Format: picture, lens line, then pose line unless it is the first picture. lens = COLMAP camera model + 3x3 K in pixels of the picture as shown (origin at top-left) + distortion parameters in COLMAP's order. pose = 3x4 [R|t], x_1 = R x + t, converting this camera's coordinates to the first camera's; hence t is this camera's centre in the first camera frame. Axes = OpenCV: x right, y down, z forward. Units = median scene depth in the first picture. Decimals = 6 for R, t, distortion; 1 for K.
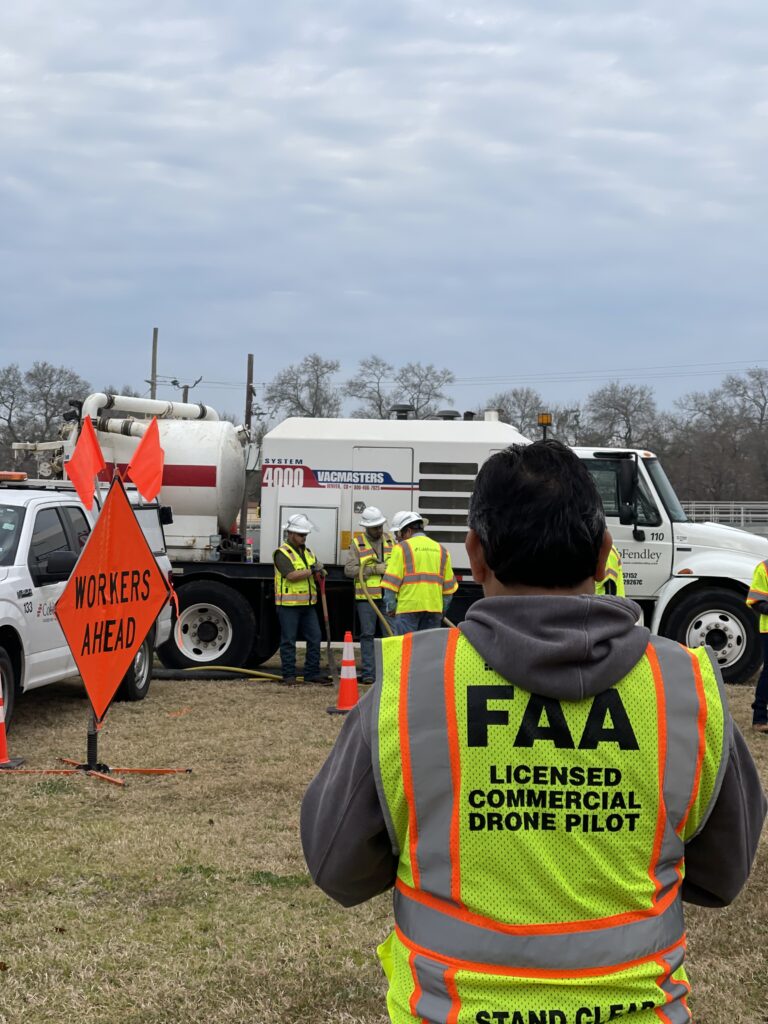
lens RADIAL K [[1915.0, 0, 387.1], [0, 1915.0, 510.6], [0, 0, 1]] dist [0.256098, 0.000000]
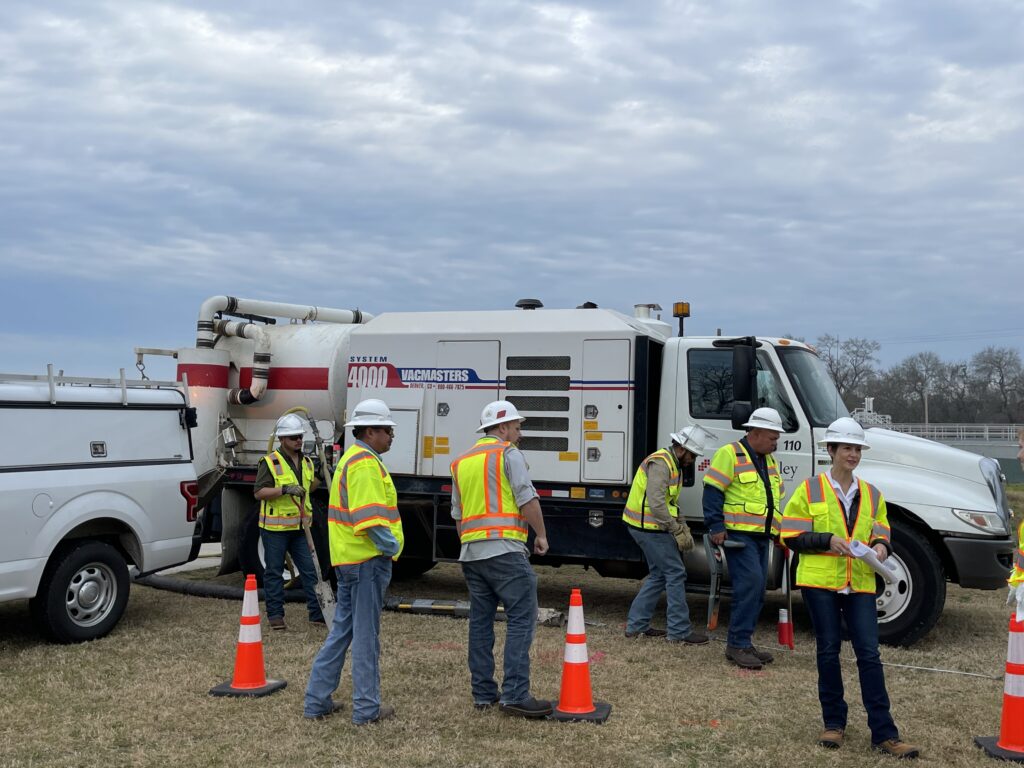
lens RADIAL K [[1063.0, 0, 514.7], [0, 1063.0, 360.9], [0, 0, 1]] dist [0.070923, 0.000000]
pose [[0.951283, -0.018086, -0.307787, 0.160504], [-0.002059, 0.997883, -0.065002, 0.007344], [0.308311, 0.062469, 0.949232, 0.528334]]
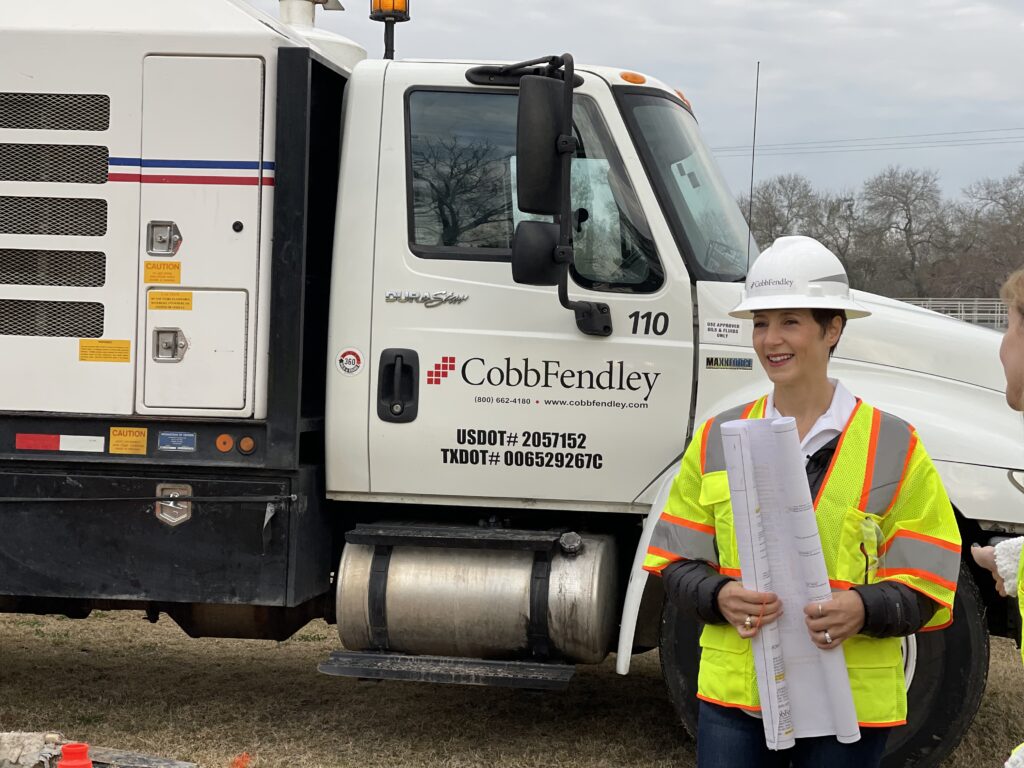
lens RADIAL K [[1915.0, 0, 518.7], [0, 1915.0, 342.2], [0, 0, 1]] dist [0.256098, 0.000000]
pose [[0.996611, 0.009561, -0.081699, 0.139146], [-0.008271, 0.999836, 0.016107, 0.011166], [0.081840, -0.015377, 0.996527, 0.644451]]
